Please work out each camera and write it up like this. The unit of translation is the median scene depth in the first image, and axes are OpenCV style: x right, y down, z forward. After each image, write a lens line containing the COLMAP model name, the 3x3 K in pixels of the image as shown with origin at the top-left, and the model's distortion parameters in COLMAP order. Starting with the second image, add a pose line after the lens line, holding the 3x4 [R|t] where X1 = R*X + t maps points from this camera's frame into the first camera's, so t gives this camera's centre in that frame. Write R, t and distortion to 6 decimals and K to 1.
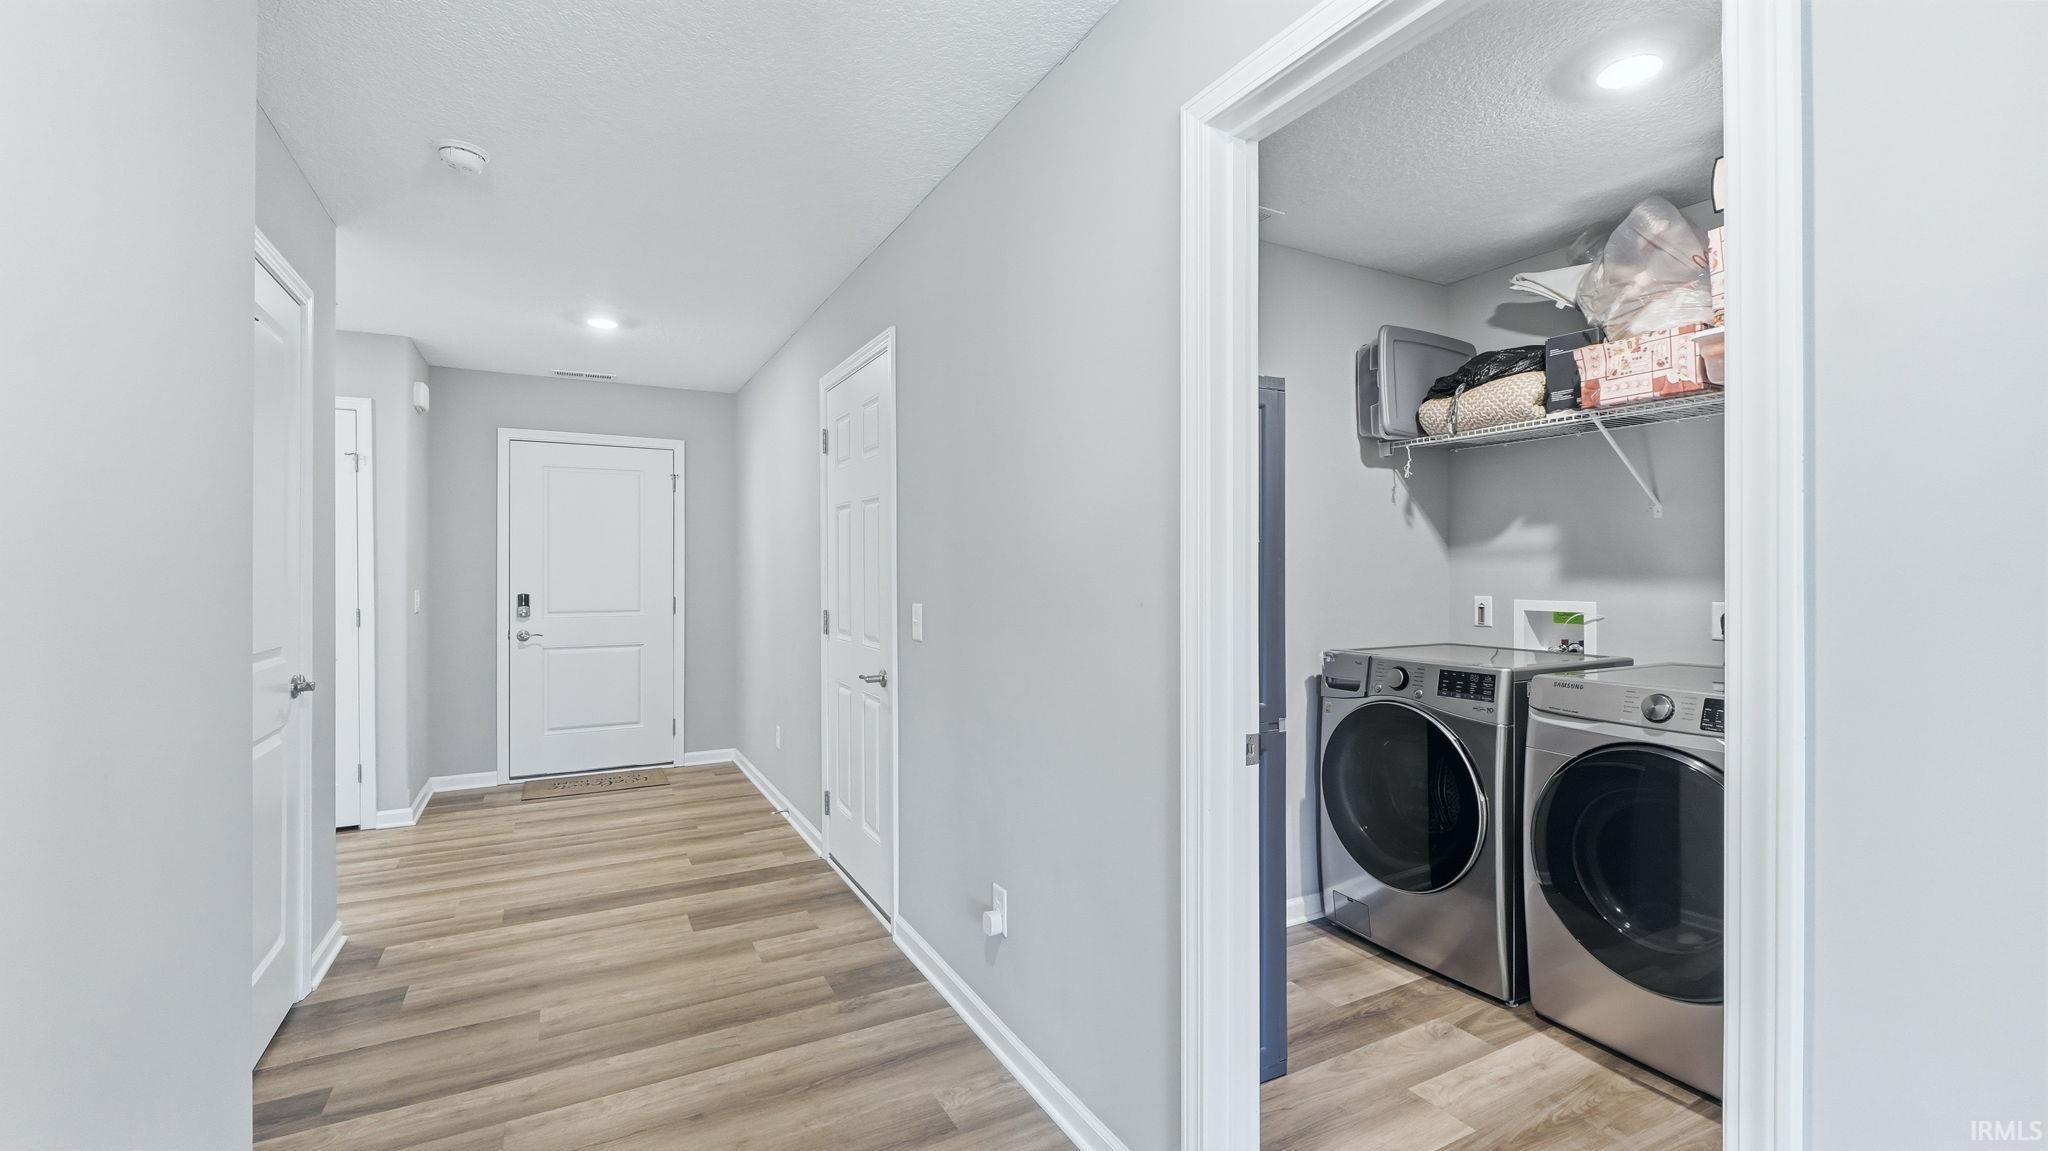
lens RADIAL K [[854.7, 0, 1021.7], [0, 854.7, 562.0], [0, 0, 1]] dist [-0.002457, -0.000097]
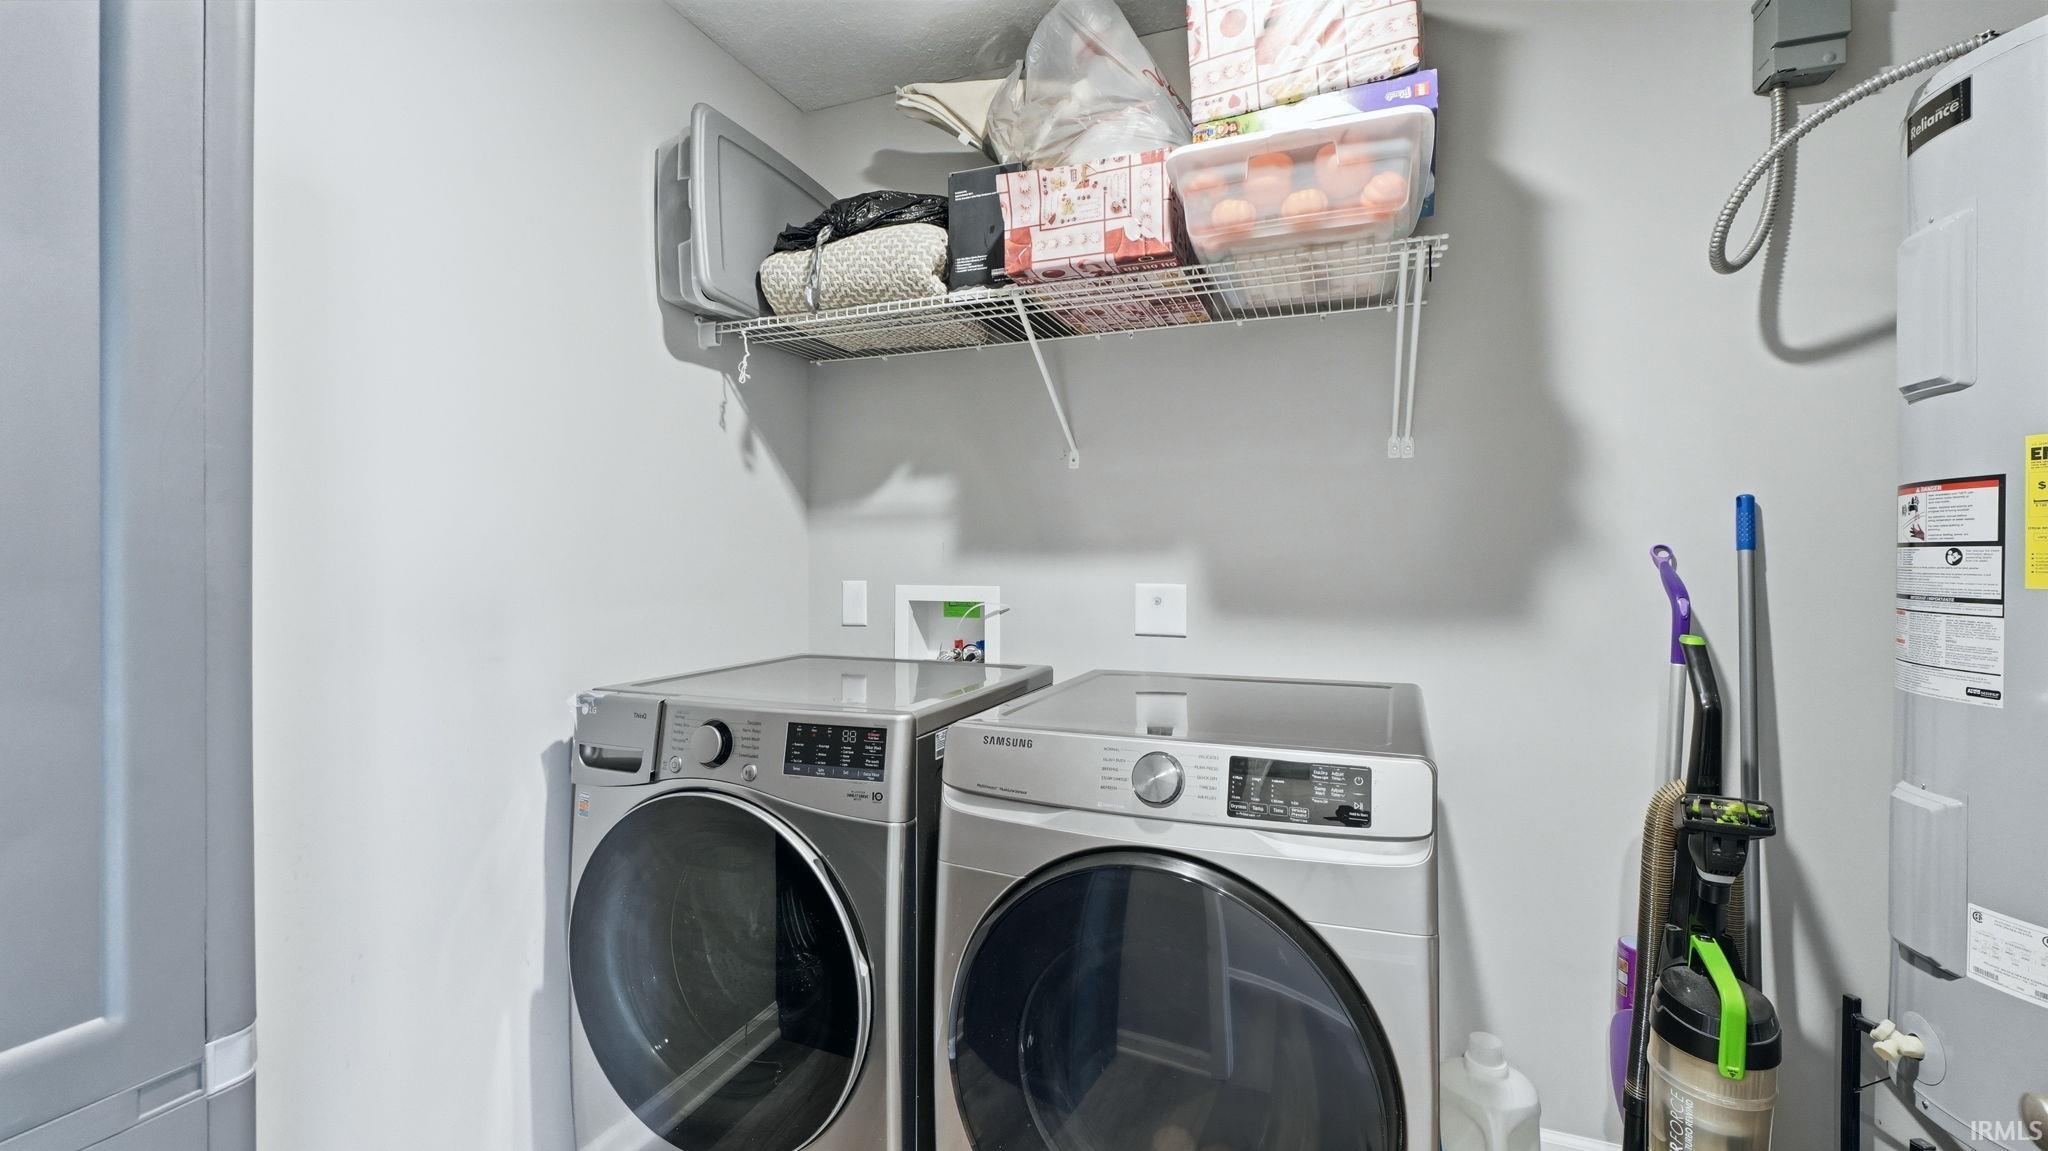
lens RADIAL K [[820.5, 0, 1024.0], [0, 820.5, 575.5], [0, 0, 1]] dist [-0.002028, -0.000079]
pose [[0.754514, -0.010518, 0.656200, 0.255849], [-0.008555, 0.999629, 0.025859, 0.021336], [-0.656229, -0.025124, 0.754144, 0.502129]]
